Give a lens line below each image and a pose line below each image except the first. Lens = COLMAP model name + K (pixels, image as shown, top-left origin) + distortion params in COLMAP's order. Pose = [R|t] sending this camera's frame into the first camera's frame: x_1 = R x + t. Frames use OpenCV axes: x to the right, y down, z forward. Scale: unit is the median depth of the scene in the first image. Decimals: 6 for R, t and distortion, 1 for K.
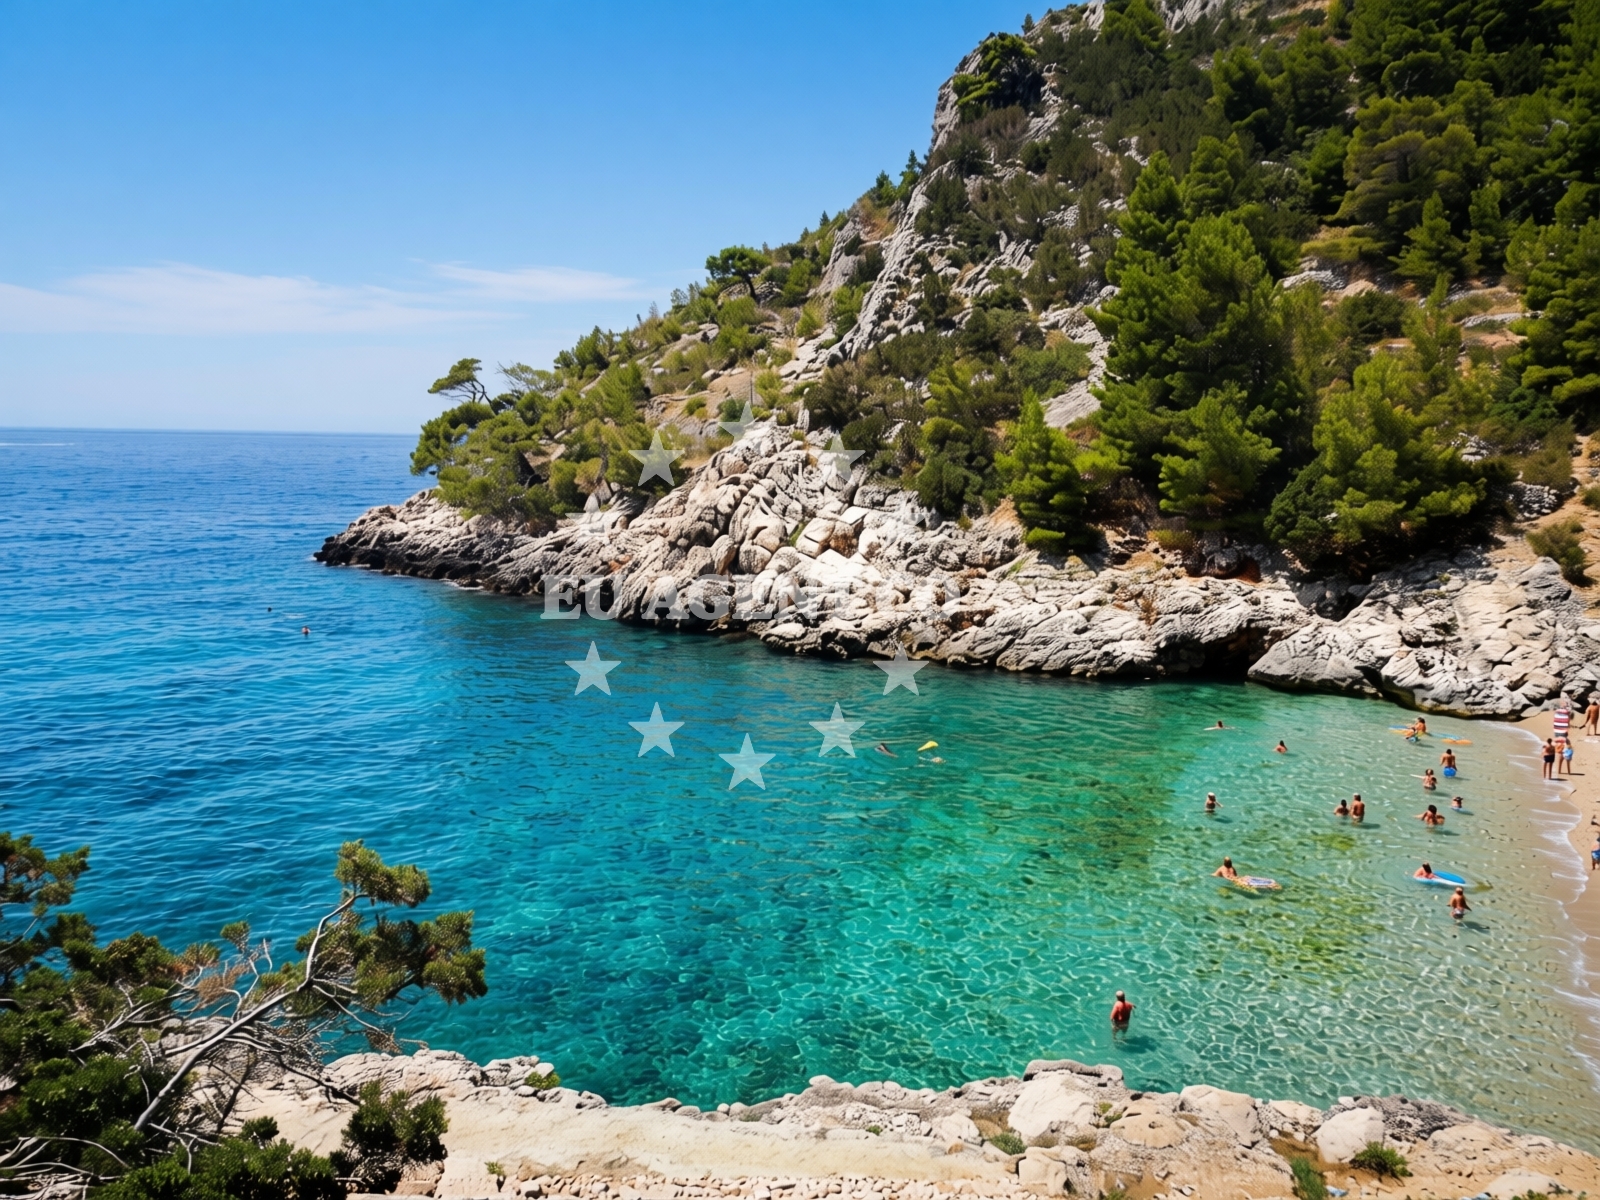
lens RADIAL K [[1338.1, 0, 800.0], [0, 1338.1, 600.0], [0, 0, 1]] dist [0.047503, -0.001910]
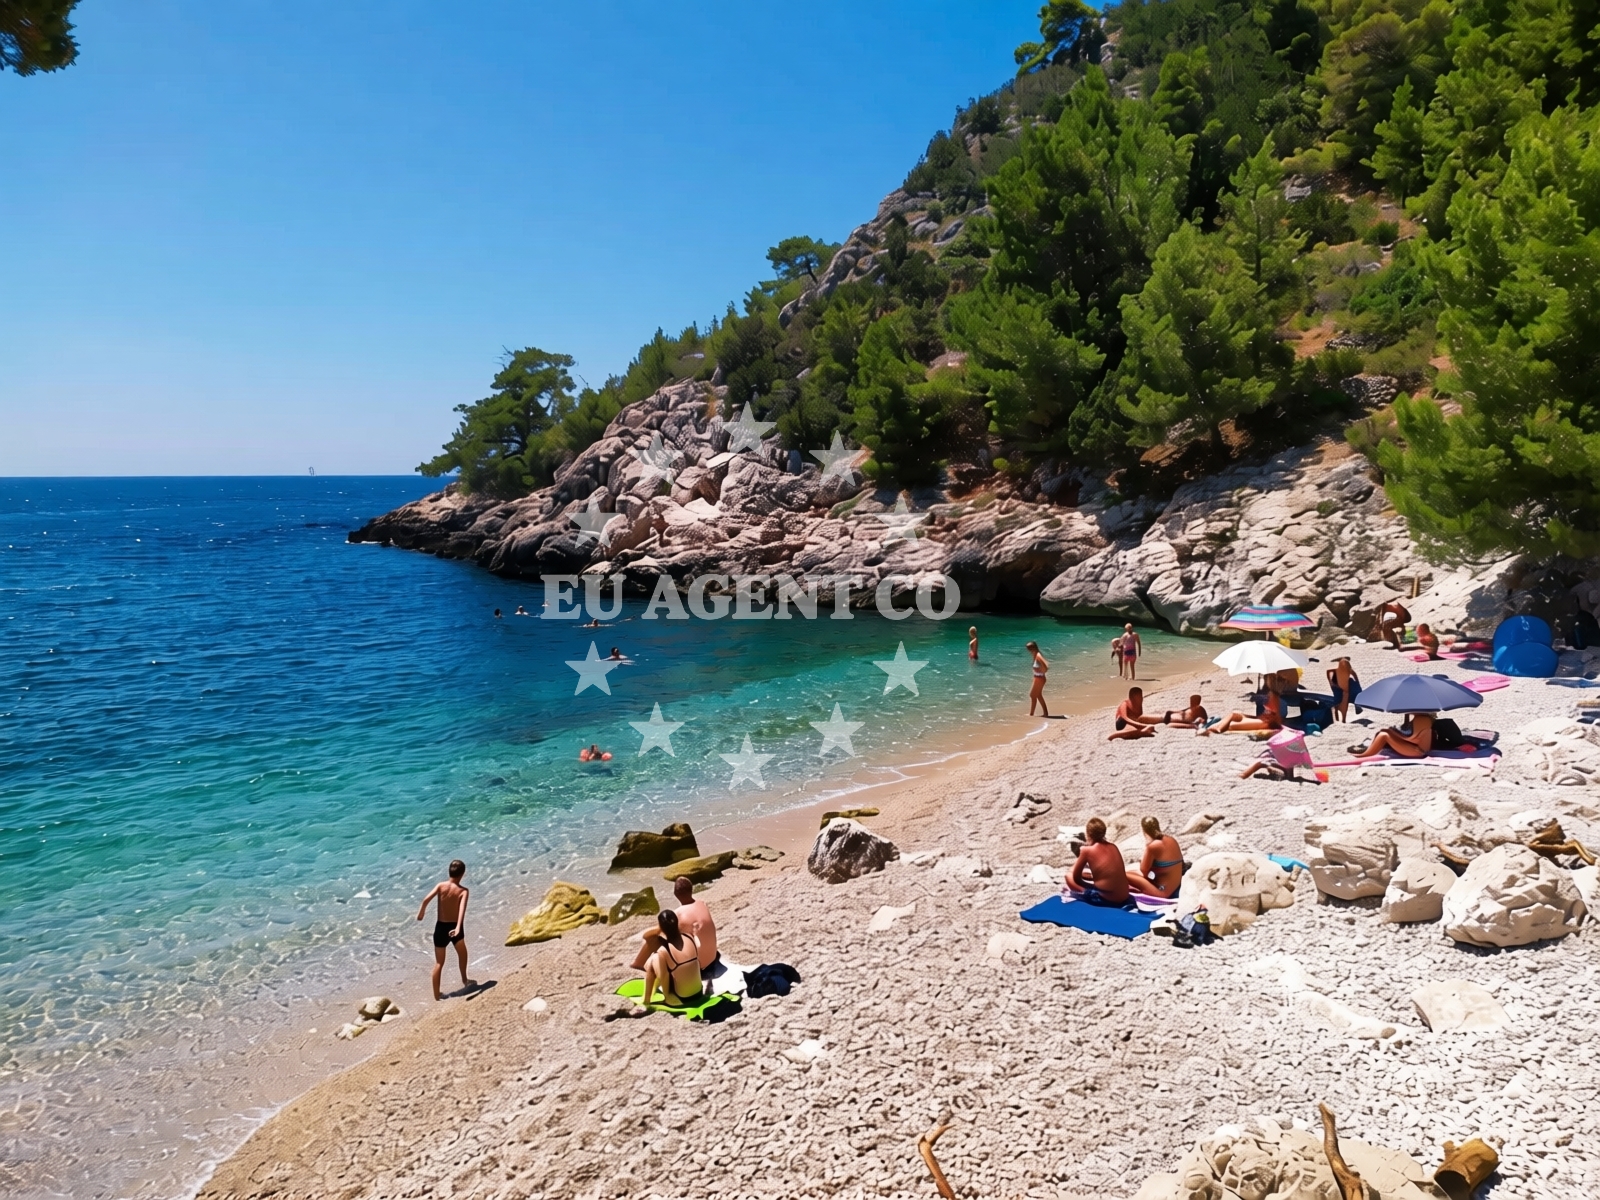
lens RADIAL K [[1338.1, 0, 800.0], [0, 1338.1, 600.0], [0, 0, 1]] dist [0.047503, -0.001910]
pose [[0.970946, 0.008721, -0.239138, 0.305056], [-0.019928, 0.998811, -0.044490, 0.072890], [0.238466, 0.047963, 0.969966, 0.094618]]
